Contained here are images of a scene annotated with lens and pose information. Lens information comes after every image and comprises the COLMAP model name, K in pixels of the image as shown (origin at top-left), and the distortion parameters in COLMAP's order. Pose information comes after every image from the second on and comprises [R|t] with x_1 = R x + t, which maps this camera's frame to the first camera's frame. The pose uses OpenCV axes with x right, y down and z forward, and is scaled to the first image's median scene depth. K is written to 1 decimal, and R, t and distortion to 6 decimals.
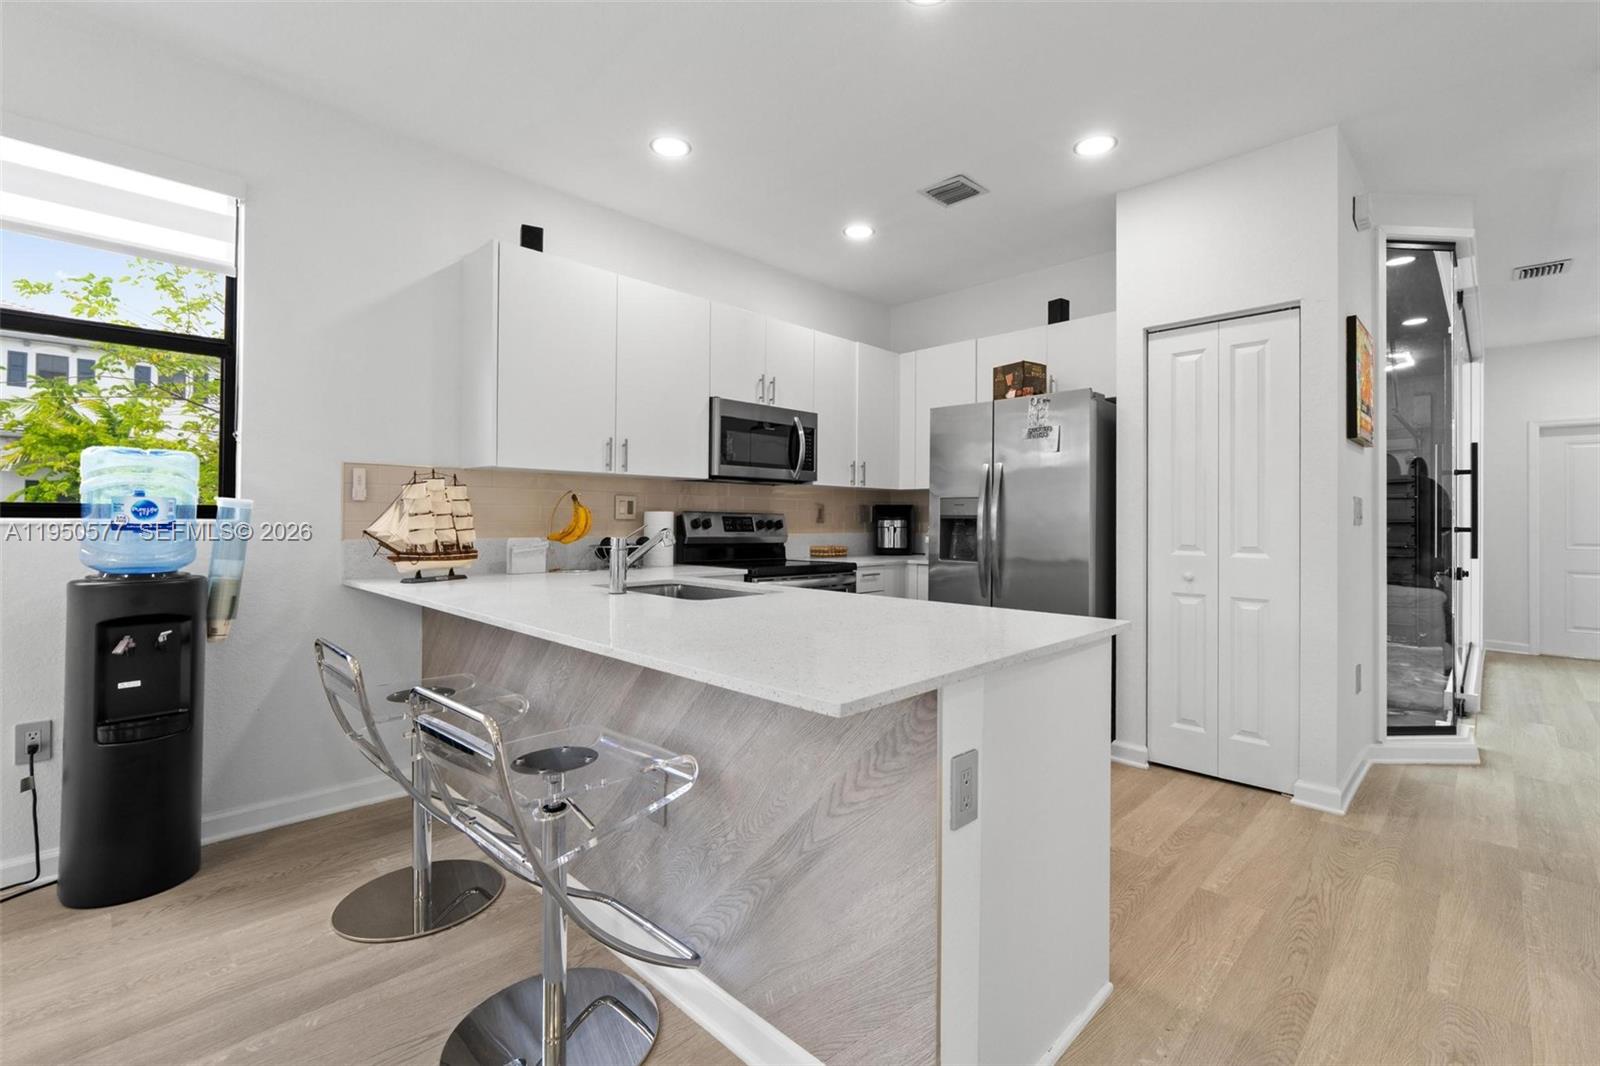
lens RADIAL K [[698.0, 0, 808.8], [0, 698.0, 531.5], [0, 0, 1]] dist [-0.000407, -0.000101]
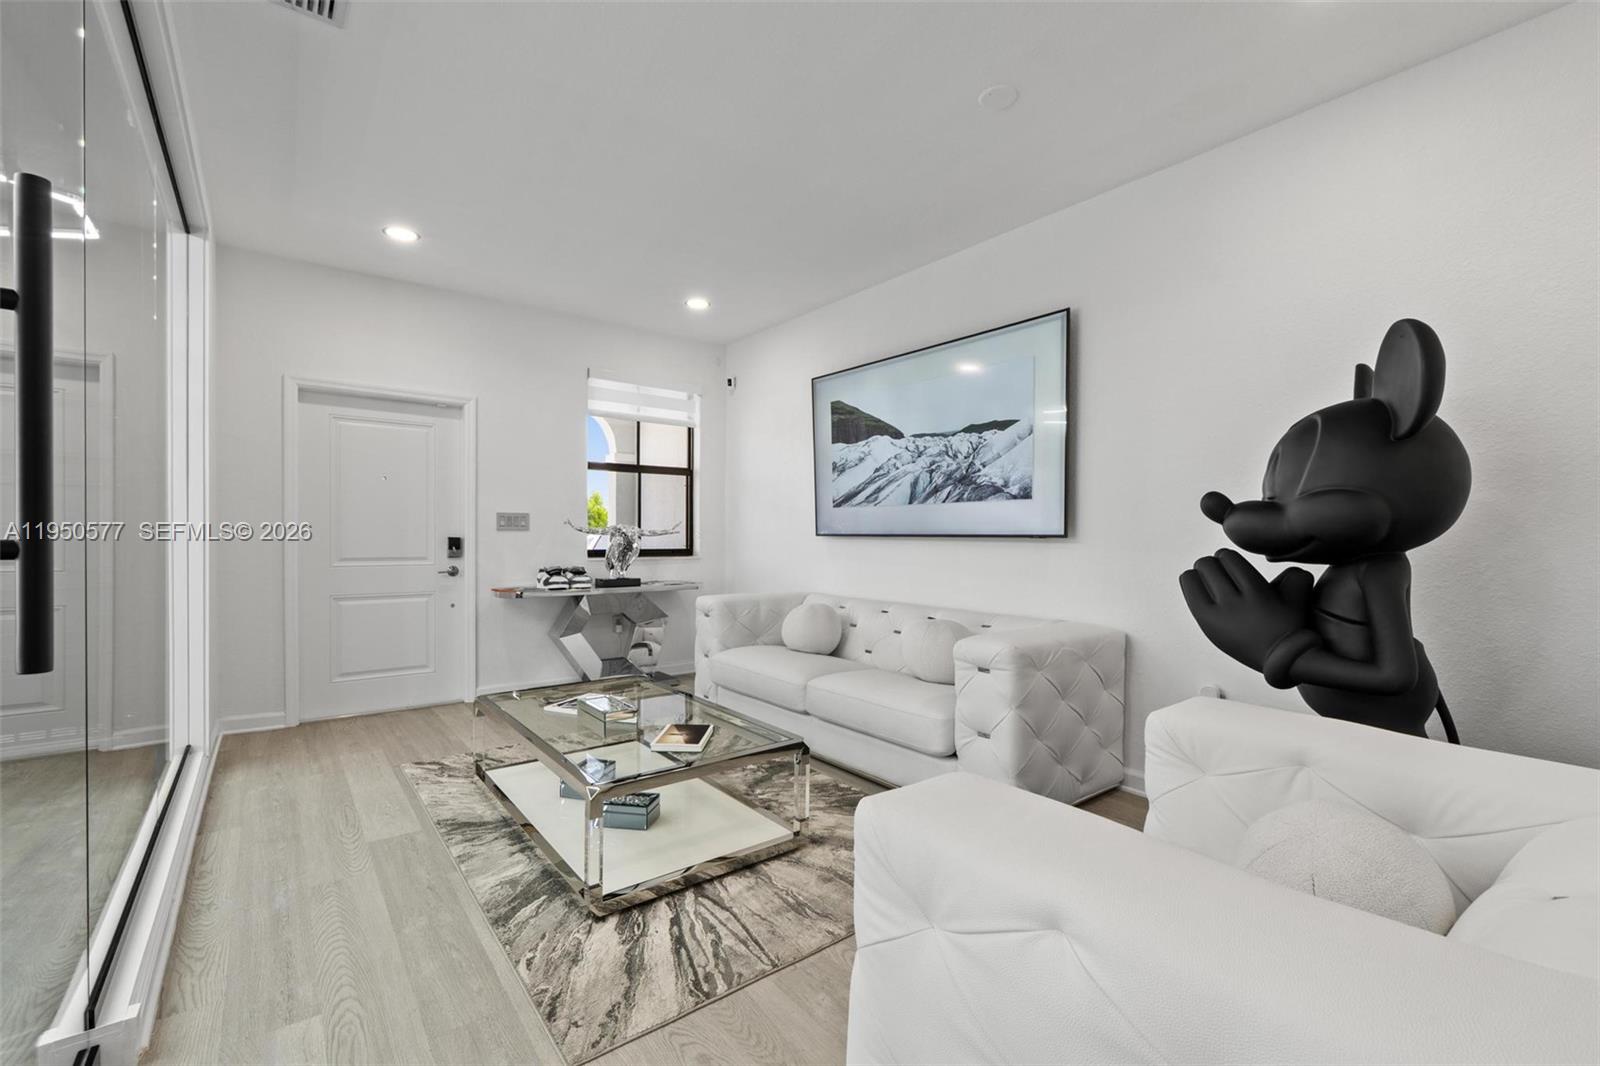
lens RADIAL K [[698.0, 0, 808.8], [0, 698.0, 531.5], [0, 0, 1]] dist [-0.000407, -0.000101]
pose [[0.141753, -0.002716, 0.989898, 0.354027], [0.005693, 0.999982, 0.001928, -0.003748], [-0.989886, 0.005362, 0.141766, 0.327365]]
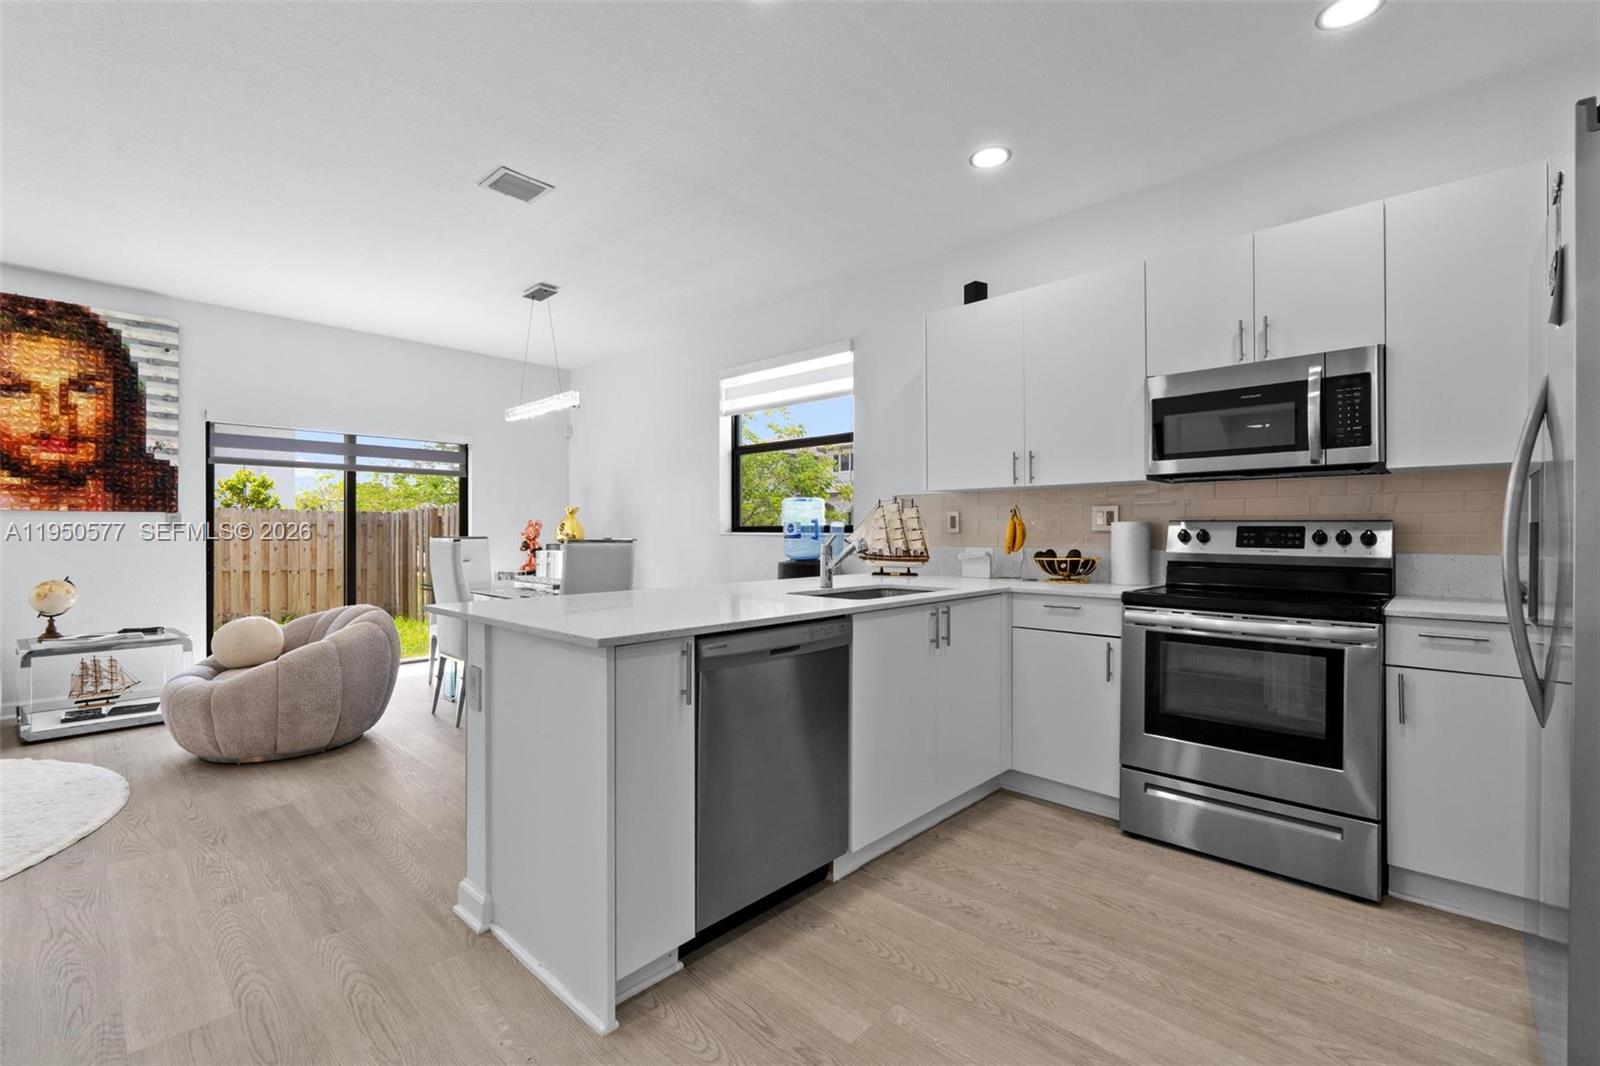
lens RADIAL K [[698.0, 0, 808.8], [0, 698.0, 531.5], [0, 0, 1]] dist [-0.000407, -0.000101]
pose [[0.010446, 0.001152, -0.999945, 0.858954], [-0.008072, 0.999967, 0.001068, -0.018834], [0.999913, 0.008060, 0.010455, 0.788813]]
